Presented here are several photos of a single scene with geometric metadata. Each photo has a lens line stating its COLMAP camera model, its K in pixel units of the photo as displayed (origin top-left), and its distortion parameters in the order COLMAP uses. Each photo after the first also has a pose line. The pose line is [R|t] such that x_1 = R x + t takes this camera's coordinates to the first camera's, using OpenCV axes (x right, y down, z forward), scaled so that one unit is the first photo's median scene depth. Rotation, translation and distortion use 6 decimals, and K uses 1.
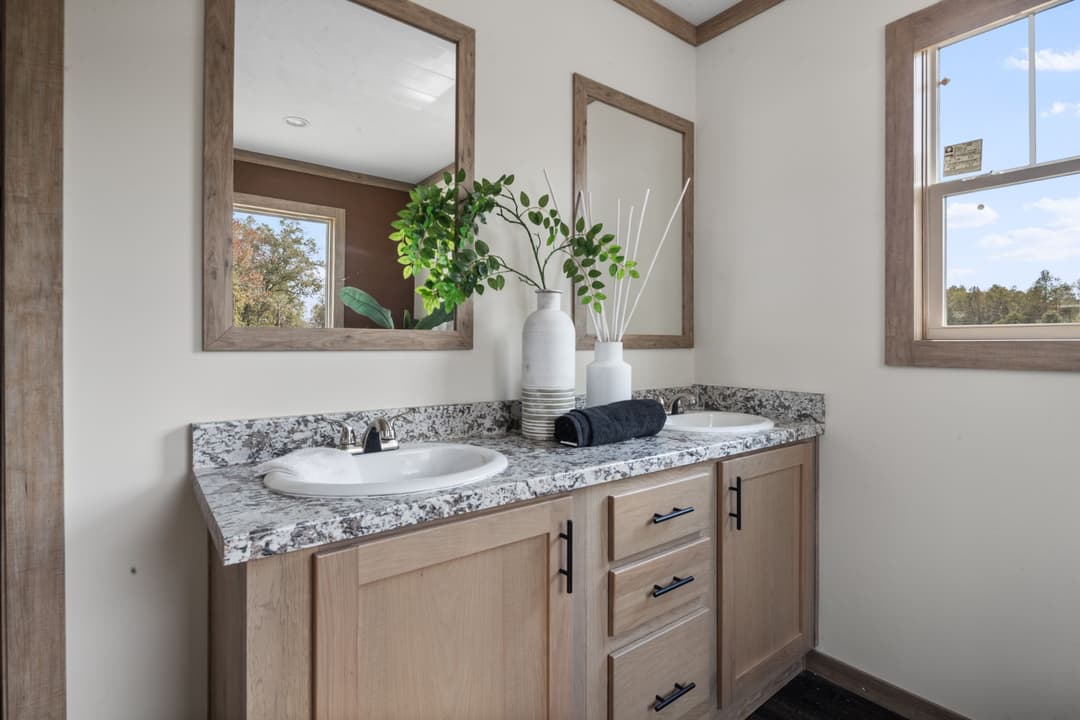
lens RADIAL K [[525.8, 0, 542.9], [0, 525.8, 353.3], [0, 0, 1]] dist [0.006519, -0.007028]
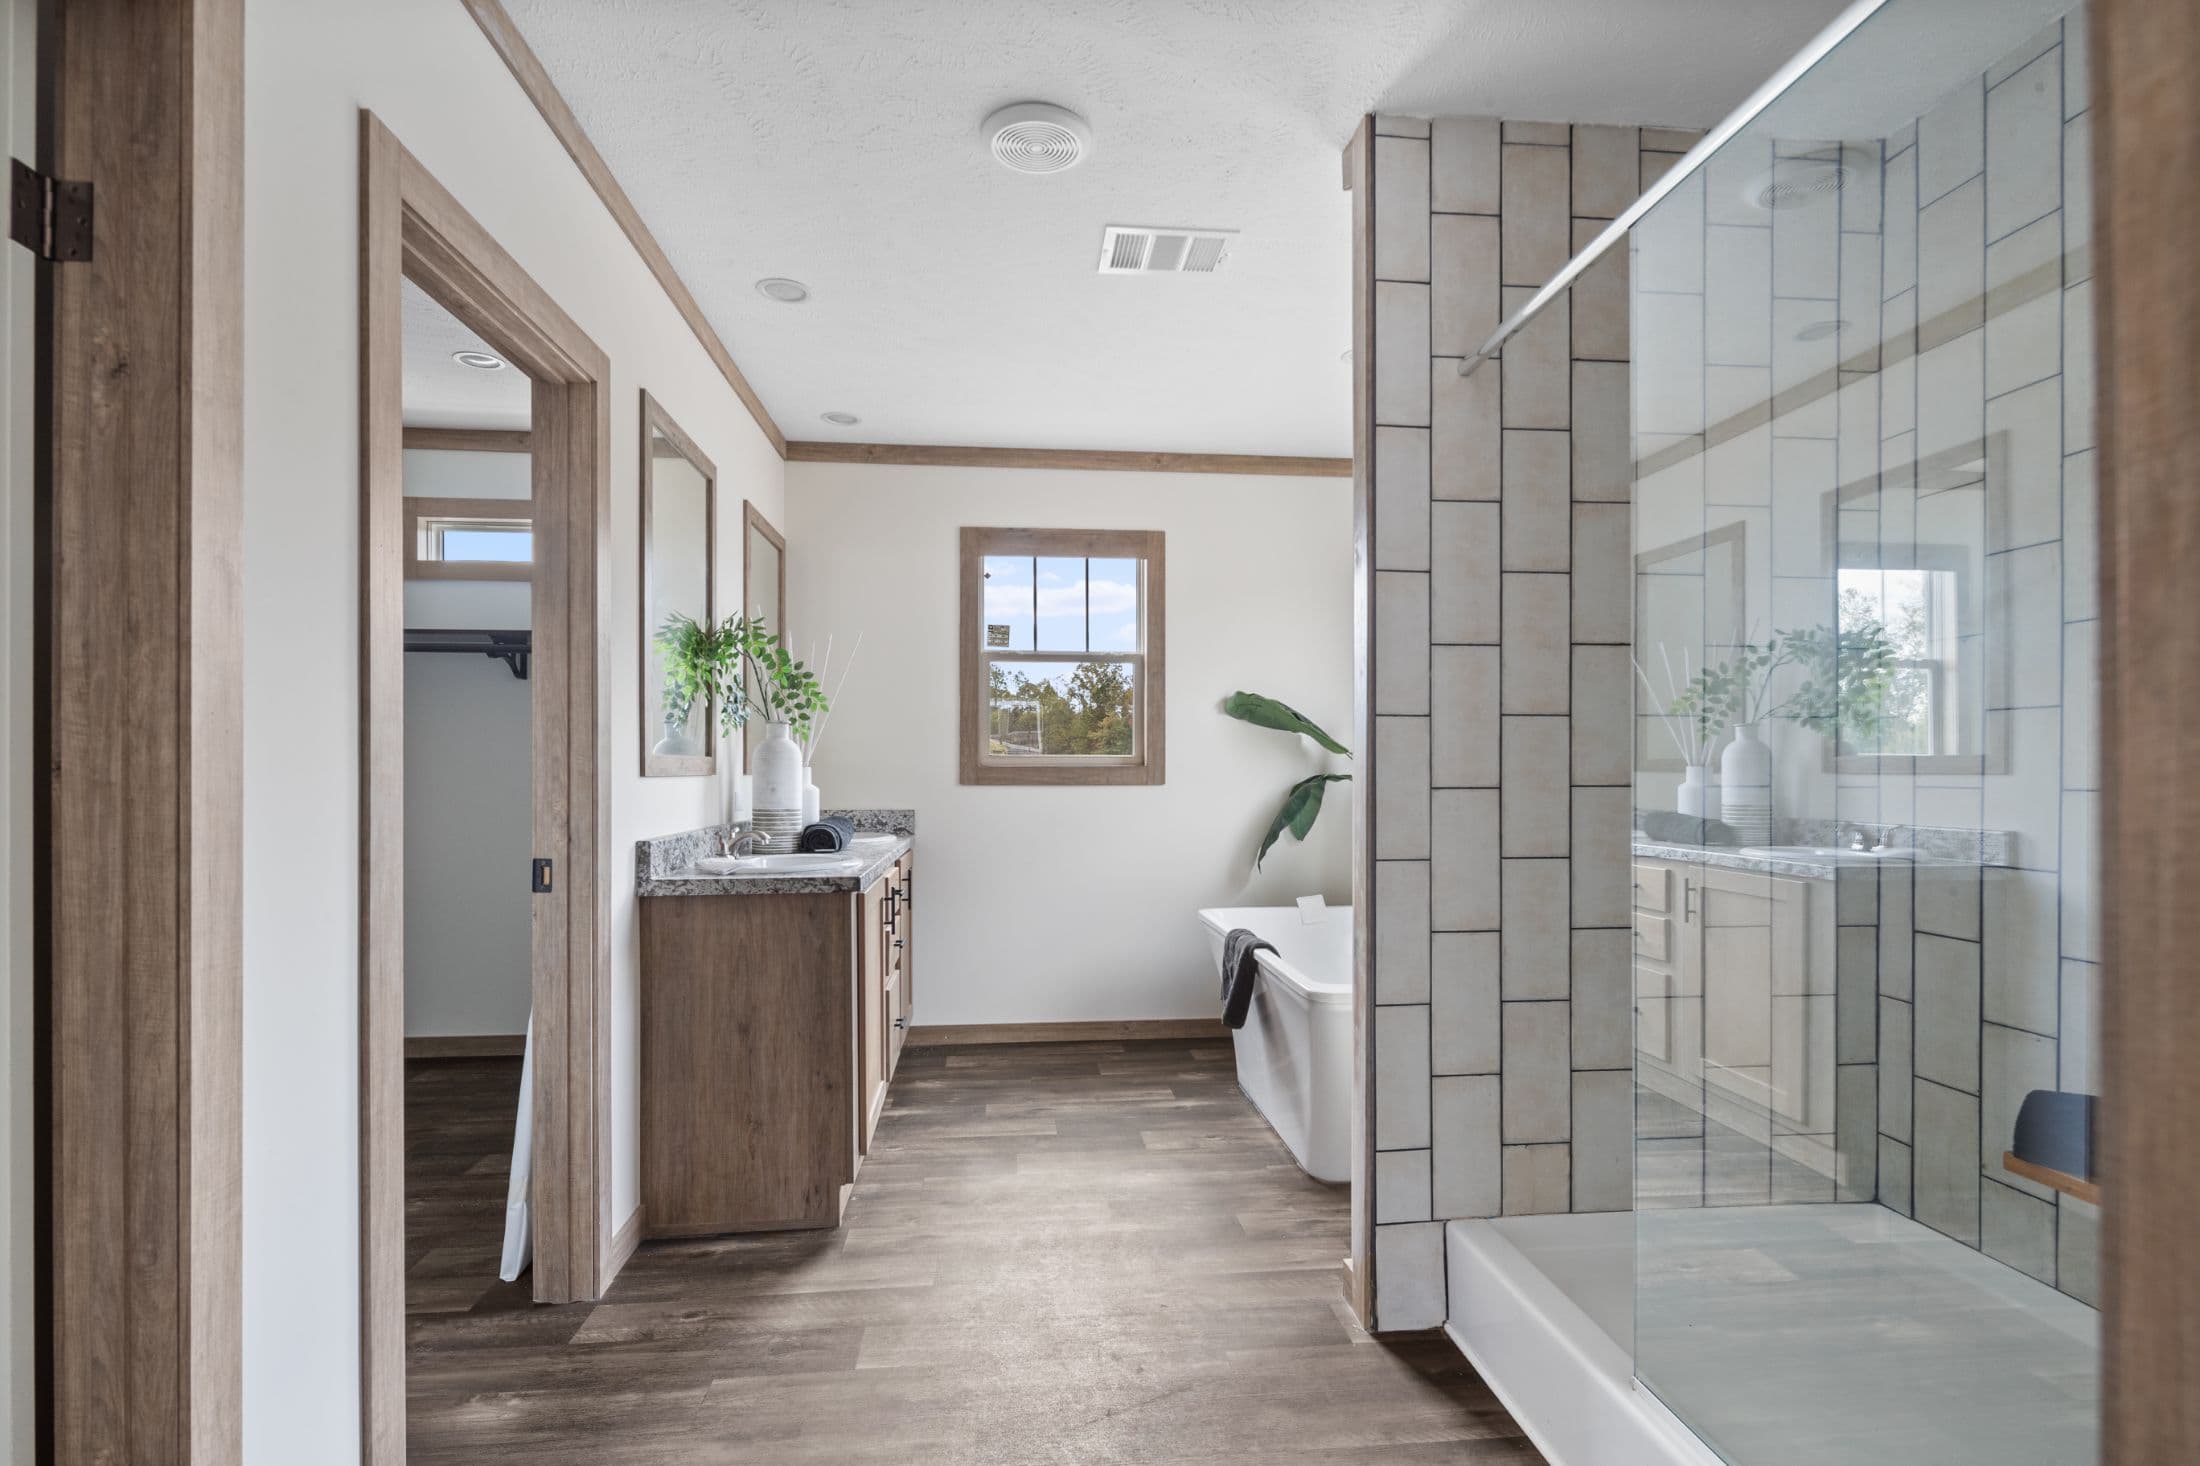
lens RADIAL K [[1064.7, 0, 1102.5], [0, 1064.7, 750.9], [0, 0, 1]] dist [0.008629, -0.007474]
pose [[0.533226, 0.012172, 0.845885, -1.458097], [0.006682, 0.999805, -0.018599, -0.010557], [-0.845946, 0.015570, 0.533041, -0.741871]]
